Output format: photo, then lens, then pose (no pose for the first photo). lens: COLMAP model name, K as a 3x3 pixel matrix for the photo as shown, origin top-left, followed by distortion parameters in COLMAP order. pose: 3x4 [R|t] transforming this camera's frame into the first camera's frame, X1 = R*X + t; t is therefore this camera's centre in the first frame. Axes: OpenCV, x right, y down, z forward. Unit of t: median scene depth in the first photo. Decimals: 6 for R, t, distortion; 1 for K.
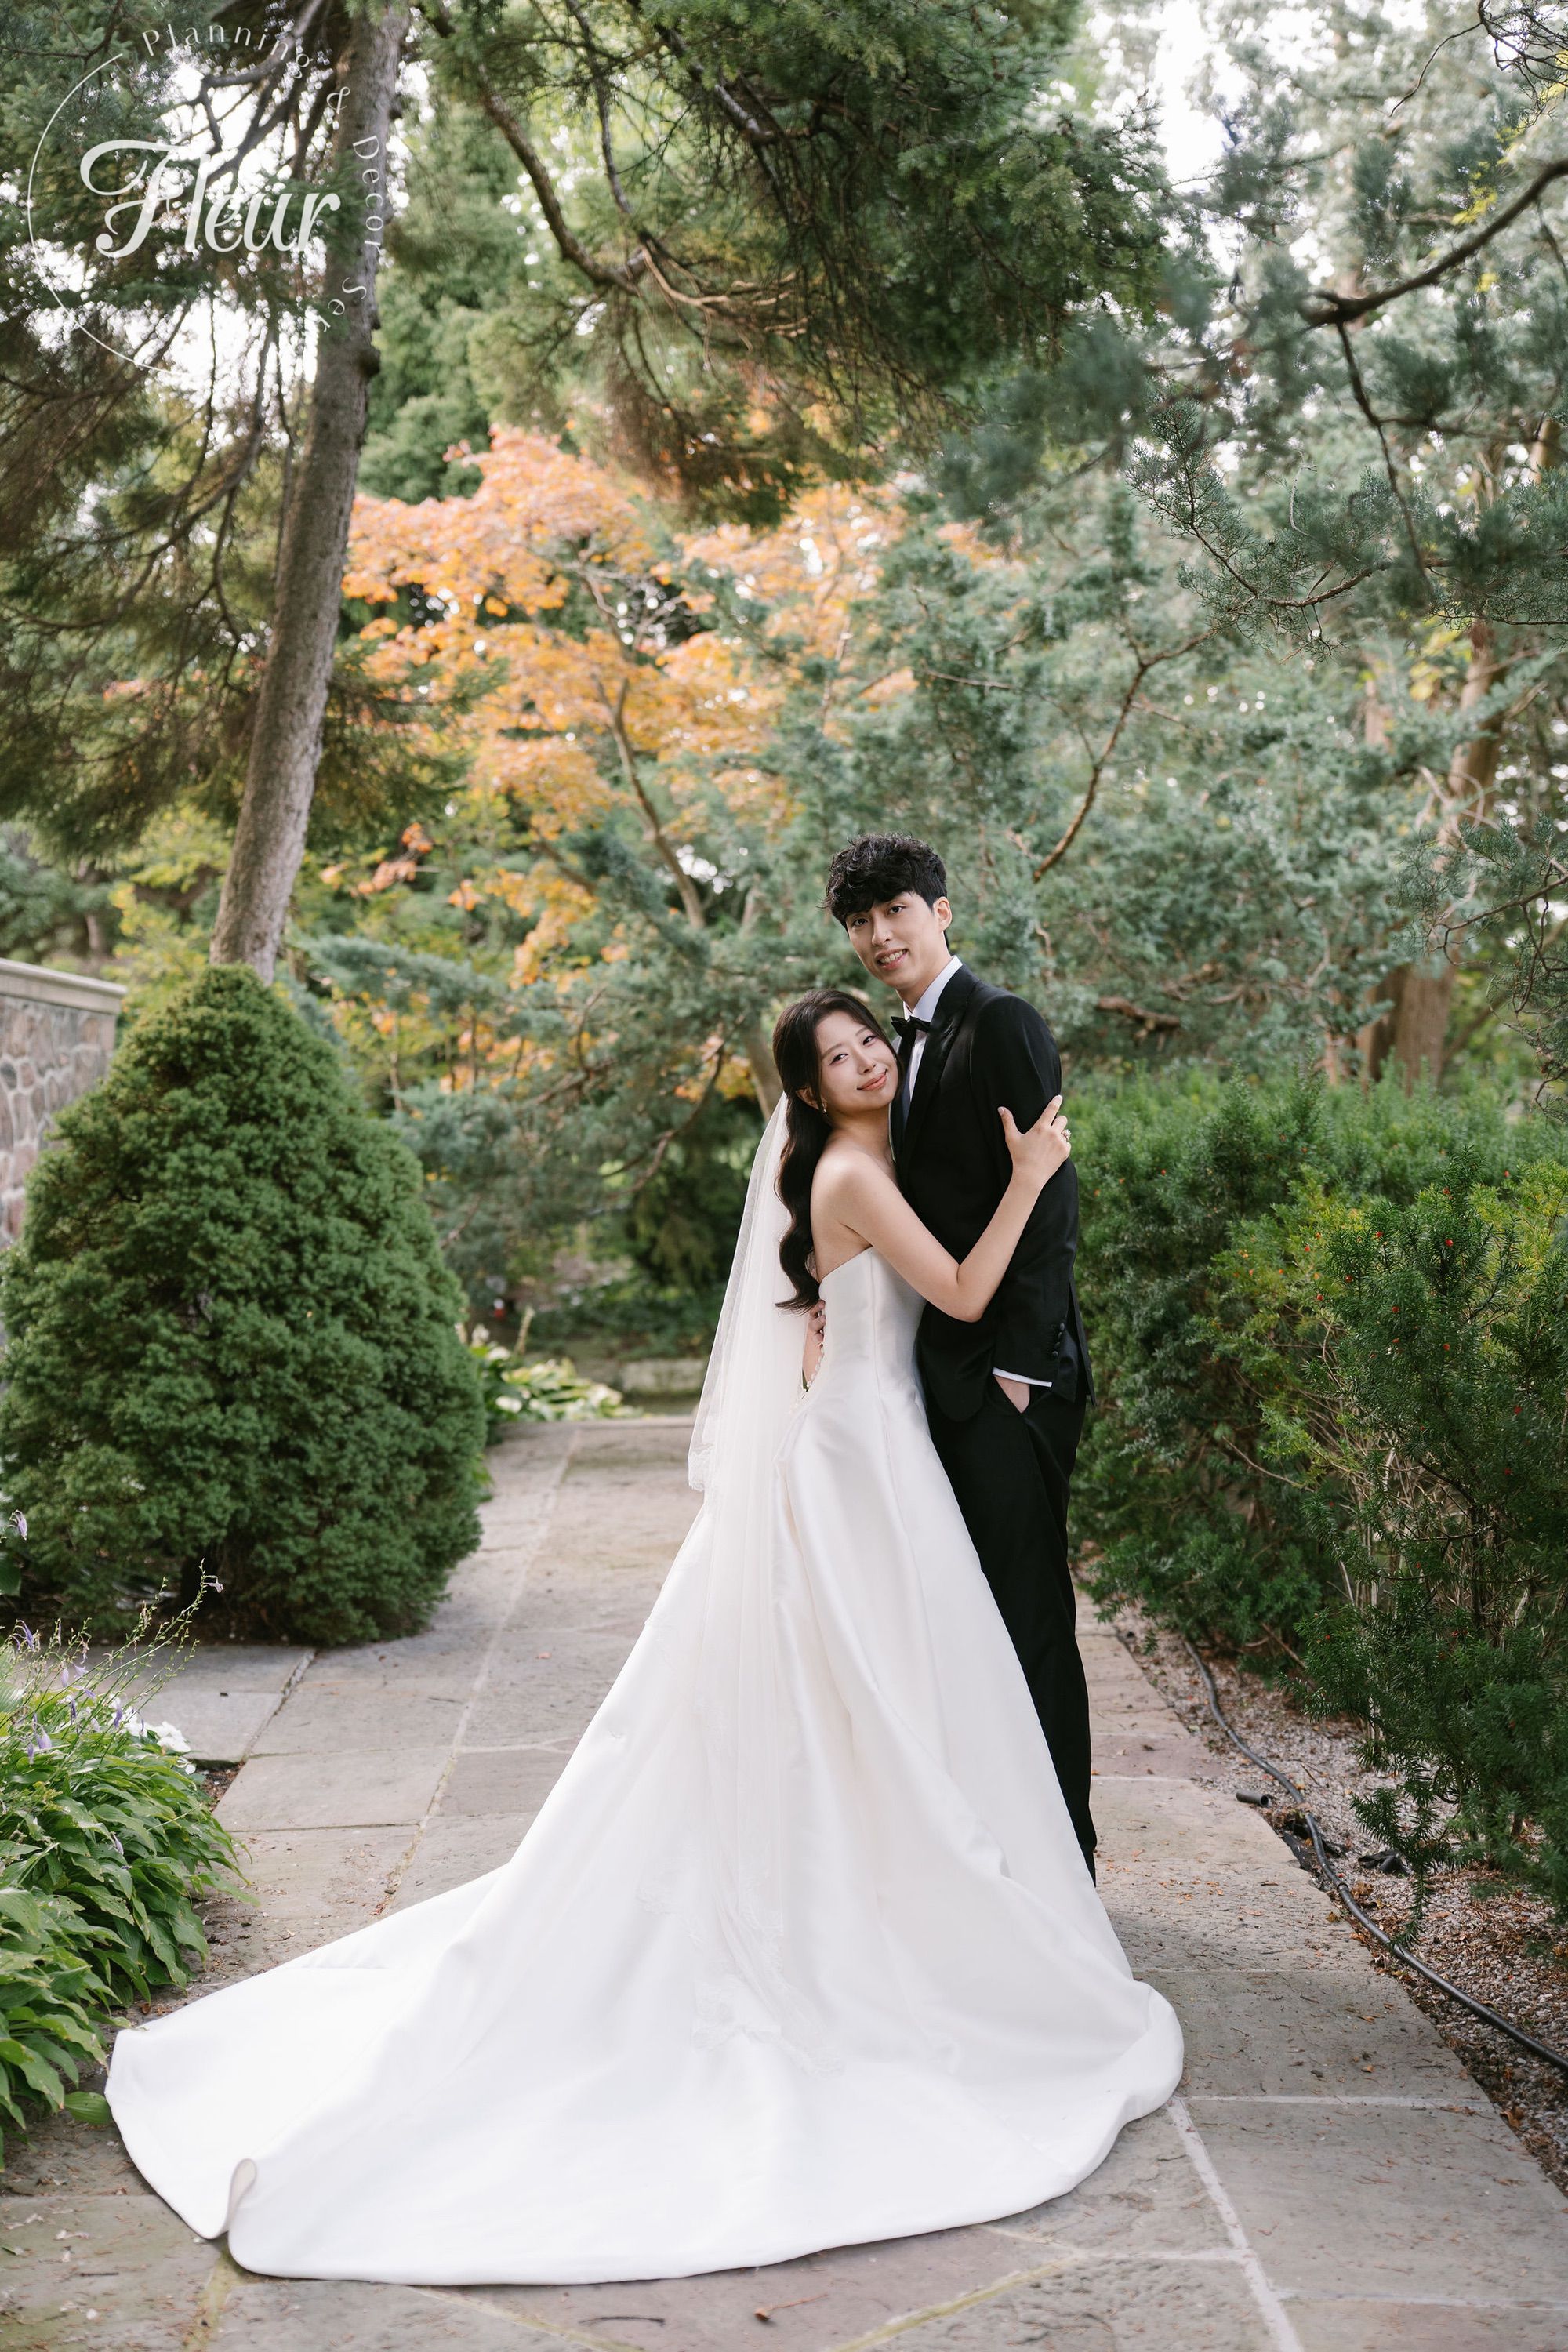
lens RADIAL K [[2438.6, 0, 764.6], [0, 2438.6, 1183.9], [0, 0, 1]] dist [0.067645, 0.000000]
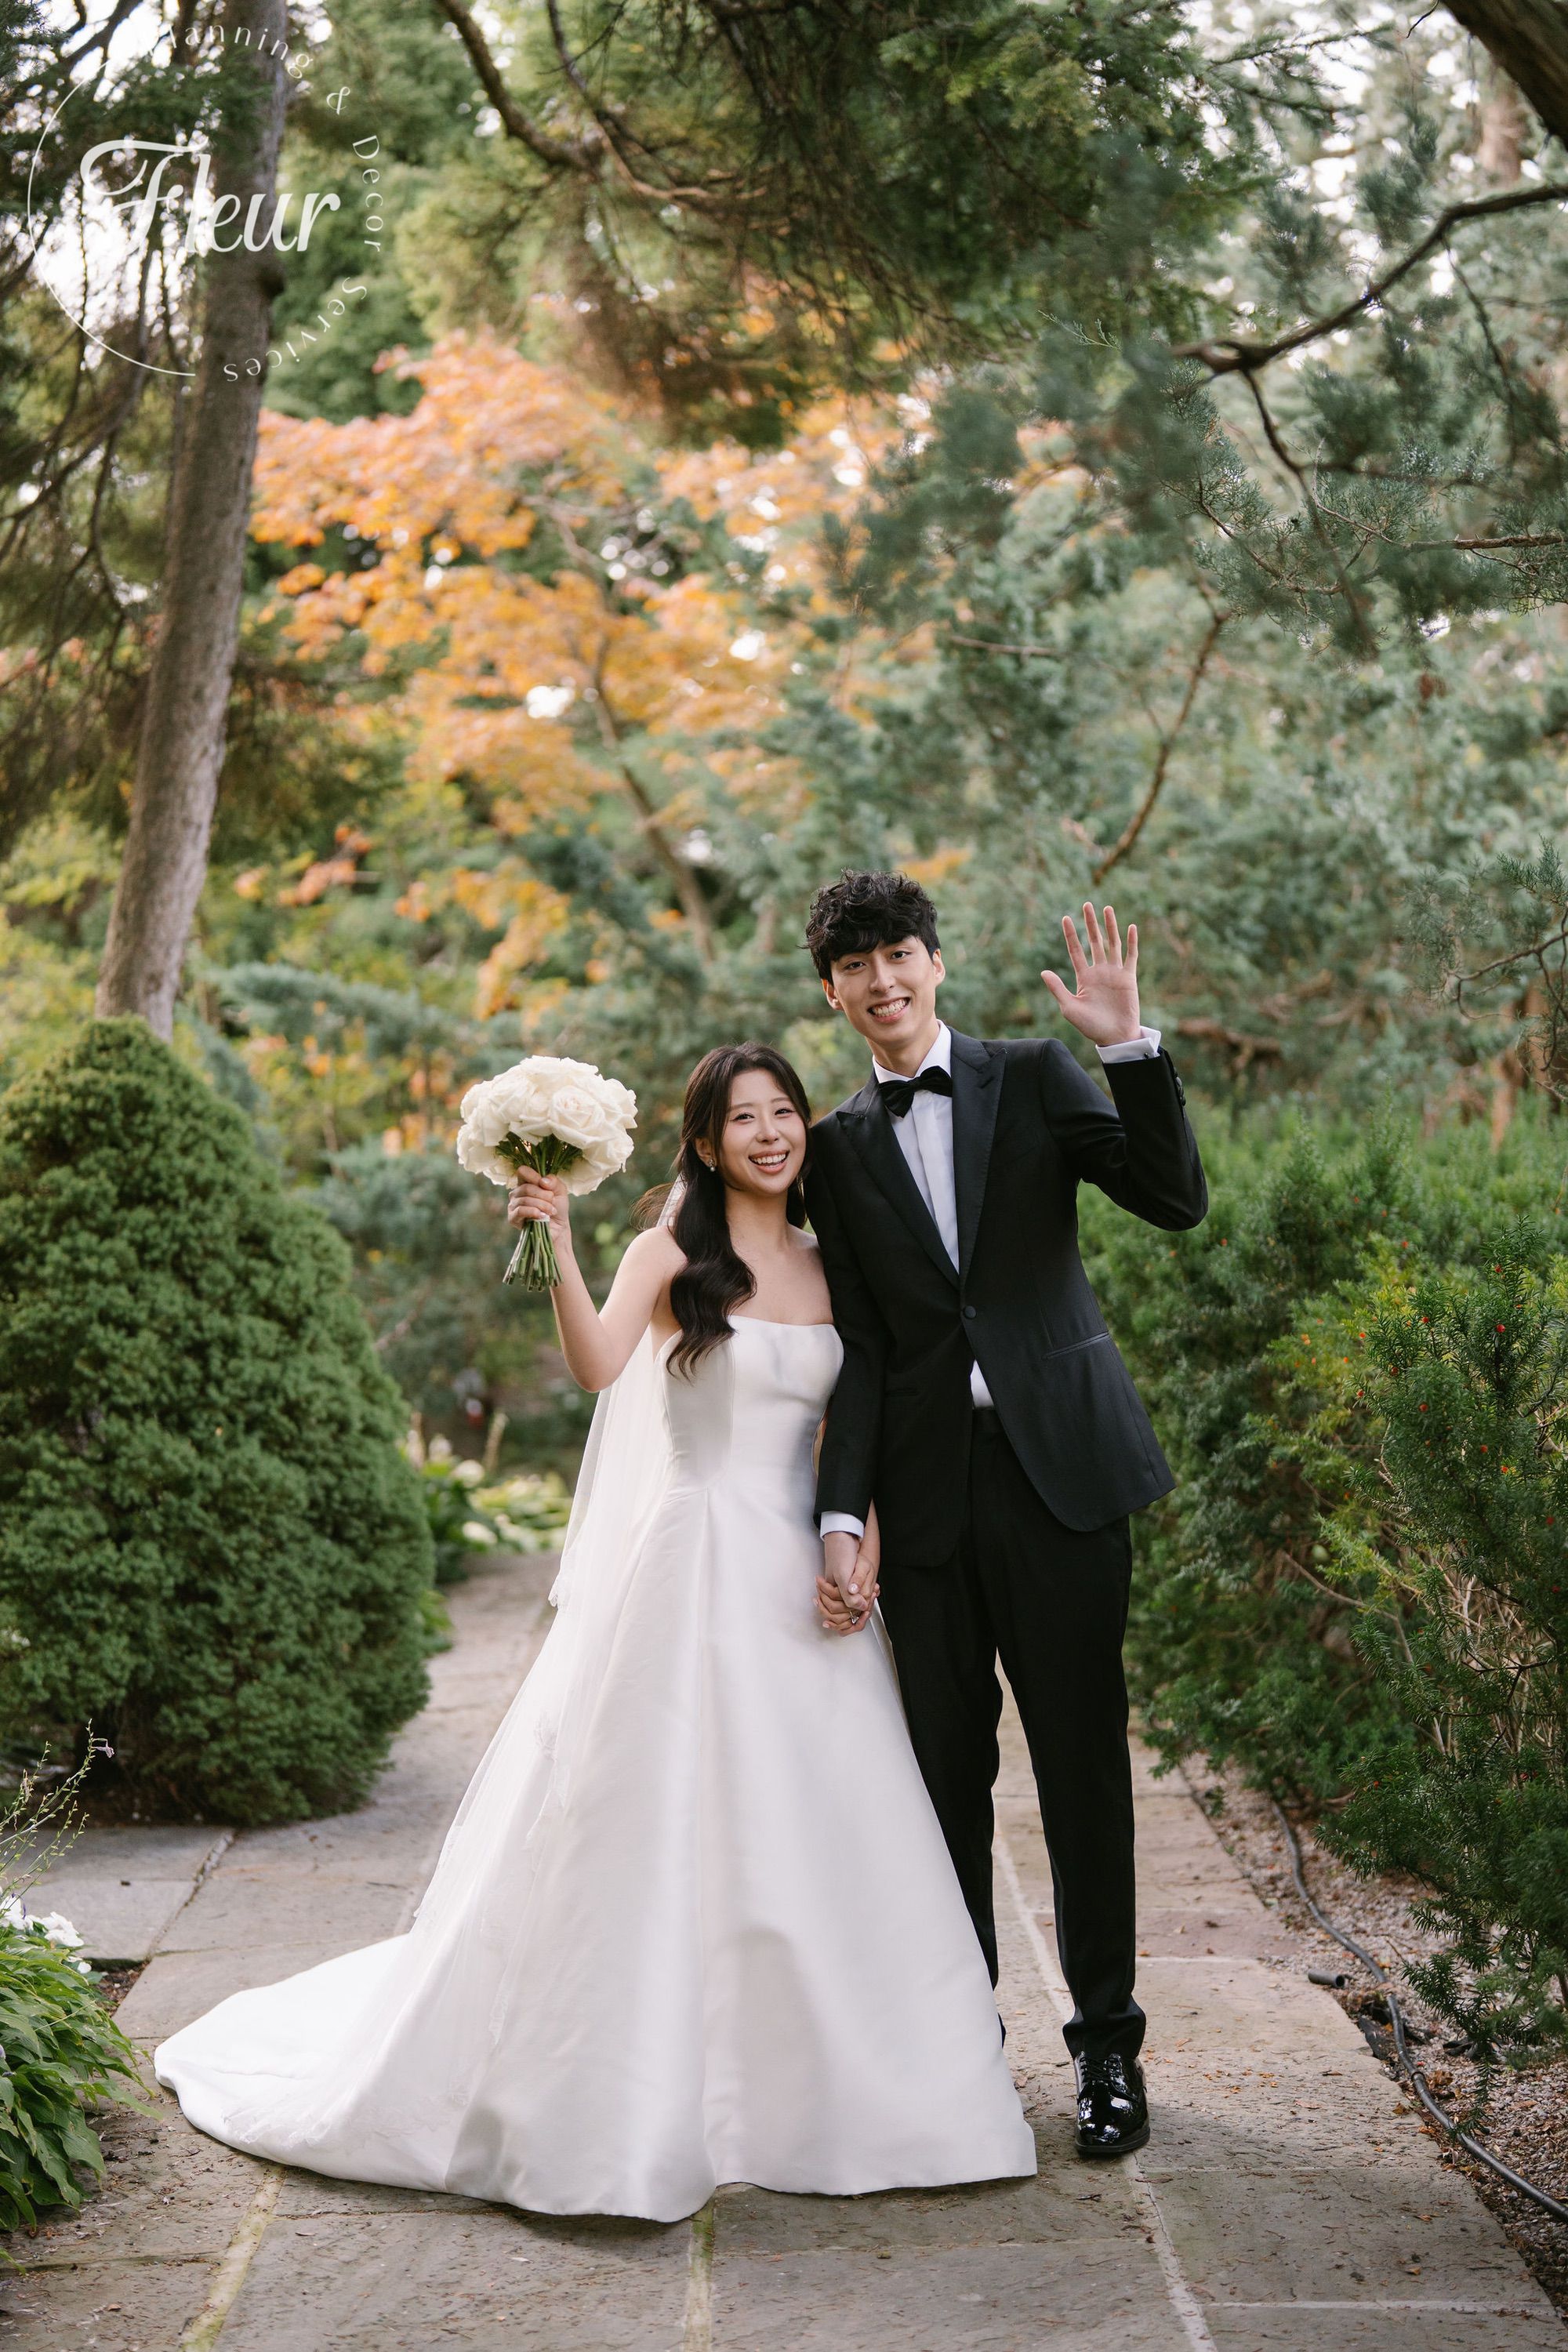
lens RADIAL K [[3398.4, 0, 826.4], [0, 3398.4, 1211.5], [0, 0, 1]] dist [0.103686, 0.000000]
pose [[0.999451, -0.022508, -0.024315, 0.047567], [0.022479, 0.999746, -0.001451, -0.014453], [0.024342, 0.000904, 0.999703, -0.151517]]
